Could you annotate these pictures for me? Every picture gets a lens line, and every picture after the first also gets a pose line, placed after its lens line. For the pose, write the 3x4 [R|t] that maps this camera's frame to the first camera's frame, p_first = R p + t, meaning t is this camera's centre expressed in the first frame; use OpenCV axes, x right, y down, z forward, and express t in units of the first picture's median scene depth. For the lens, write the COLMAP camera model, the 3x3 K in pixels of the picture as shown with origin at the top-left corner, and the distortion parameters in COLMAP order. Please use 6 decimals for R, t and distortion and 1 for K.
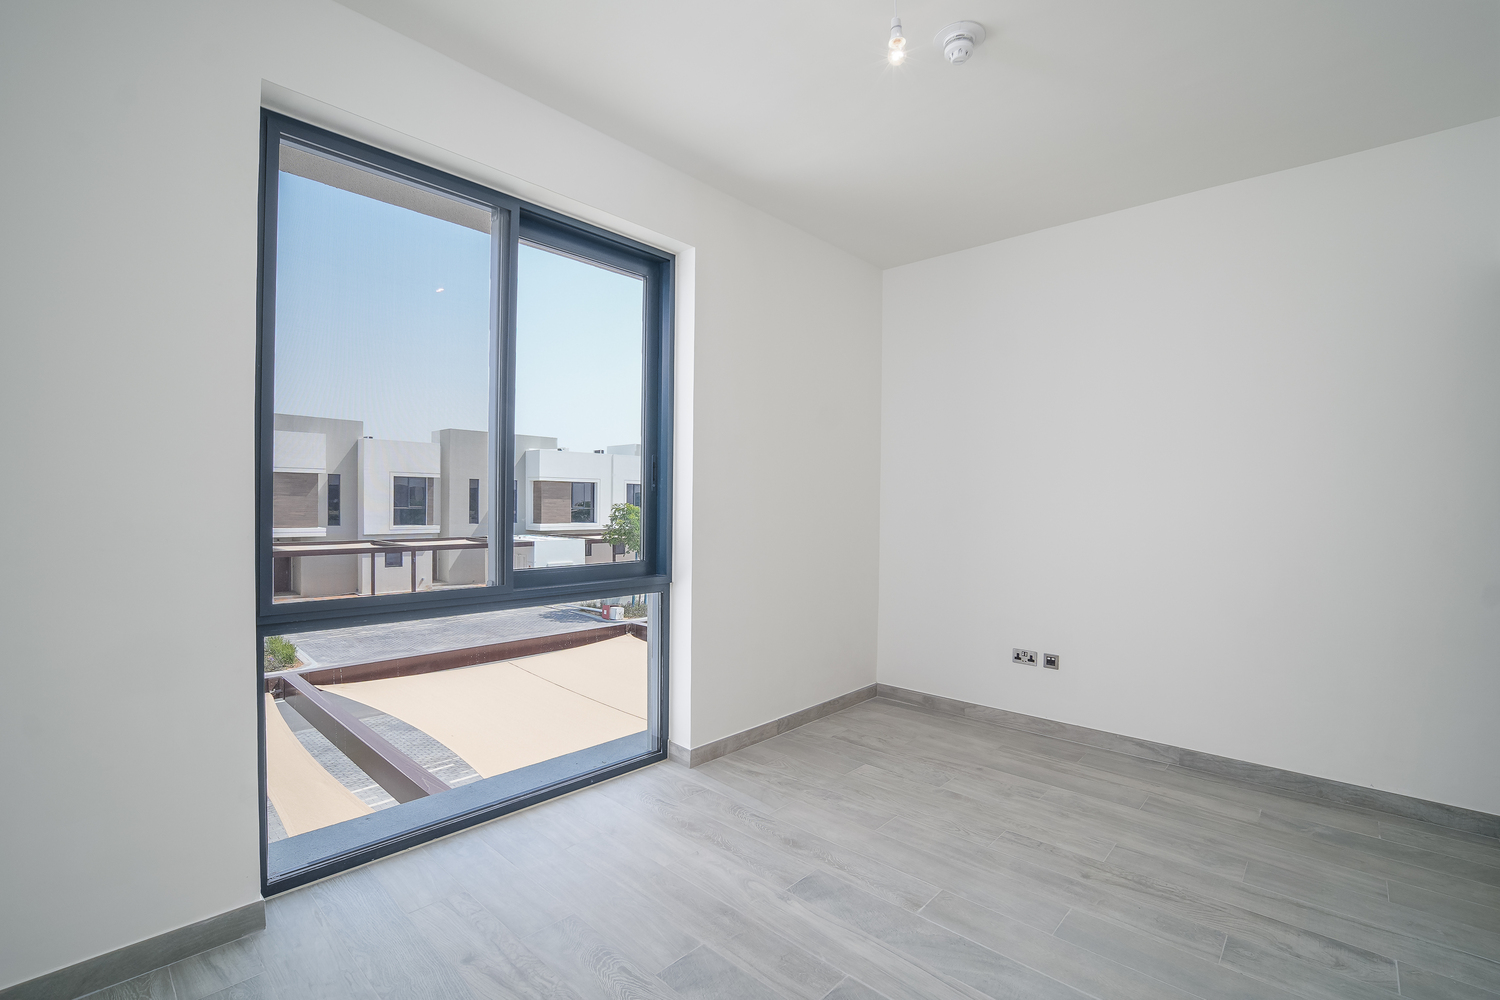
lens RADIAL K [[660.1, 0, 740.5], [0, 660.1, 500.3], [0, 0, 1]] dist [-0.013163, 0.000946]
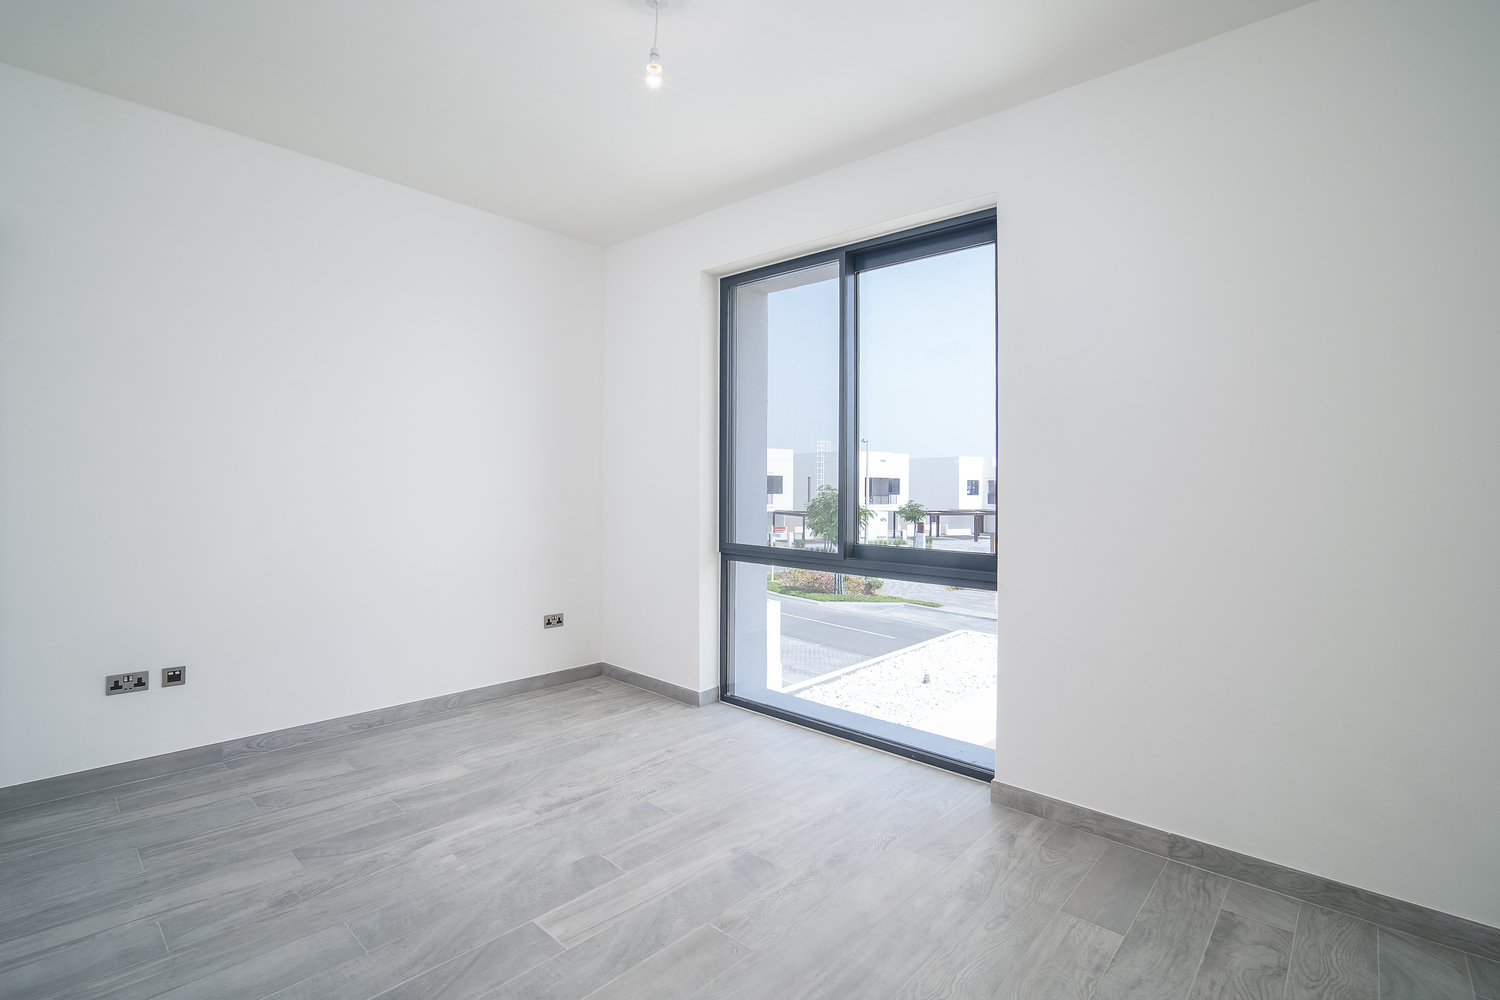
lens RADIAL K [[660.1, 0, 734.6], [0, 660.1, 499.8], [0, 0, 1]] dist [-0.013163, 0.000946]
pose [[0.022001, 0.006113, -0.999739, 1.049448], [-0.004607, 0.999971, 0.006013, 0.015657], [0.999747, 0.004473, 0.022028, 0.883789]]
